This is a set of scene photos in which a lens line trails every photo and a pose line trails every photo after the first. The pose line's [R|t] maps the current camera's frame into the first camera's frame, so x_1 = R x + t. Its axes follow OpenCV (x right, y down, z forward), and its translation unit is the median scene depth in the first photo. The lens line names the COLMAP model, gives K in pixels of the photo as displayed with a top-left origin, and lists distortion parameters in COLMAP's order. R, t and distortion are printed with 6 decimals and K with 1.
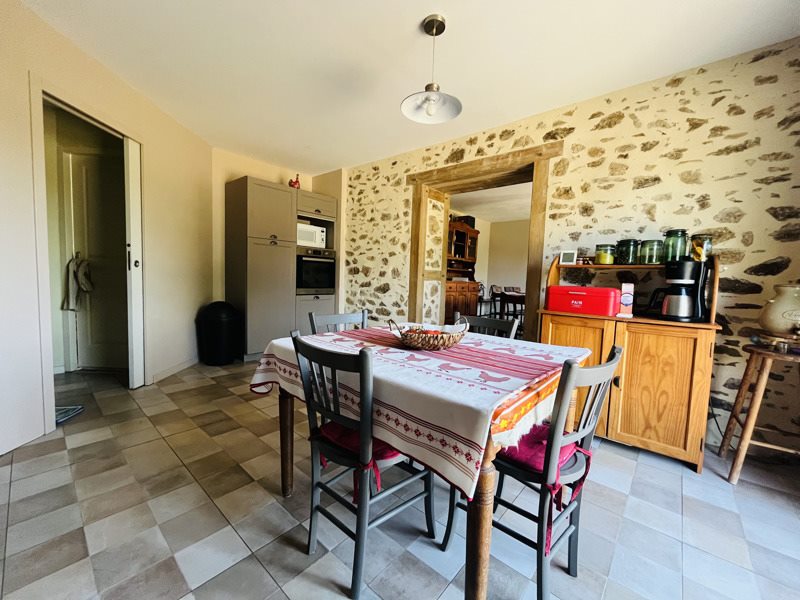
lens RADIAL K [[321.5, 0, 400.0], [0, 321.5, 300.0], [0, 0, 1]] dist [0.000026, 0.000003]
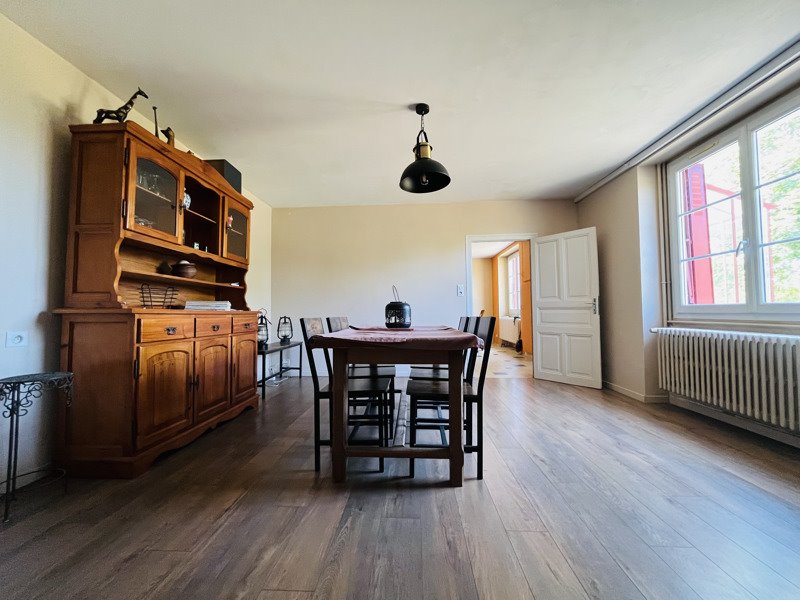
lens RADIAL K [[321.5, 0, 400.0], [0, 321.5, 300.0], [0, 0, 1]] dist [0.000026, 0.000003]
pose [[0.781161, -0.022483, 0.623925, 0.120677], [0.083960, 0.994057, -0.069298, -0.023308], [-0.618659, 0.106518, 0.778406, 0.522994]]
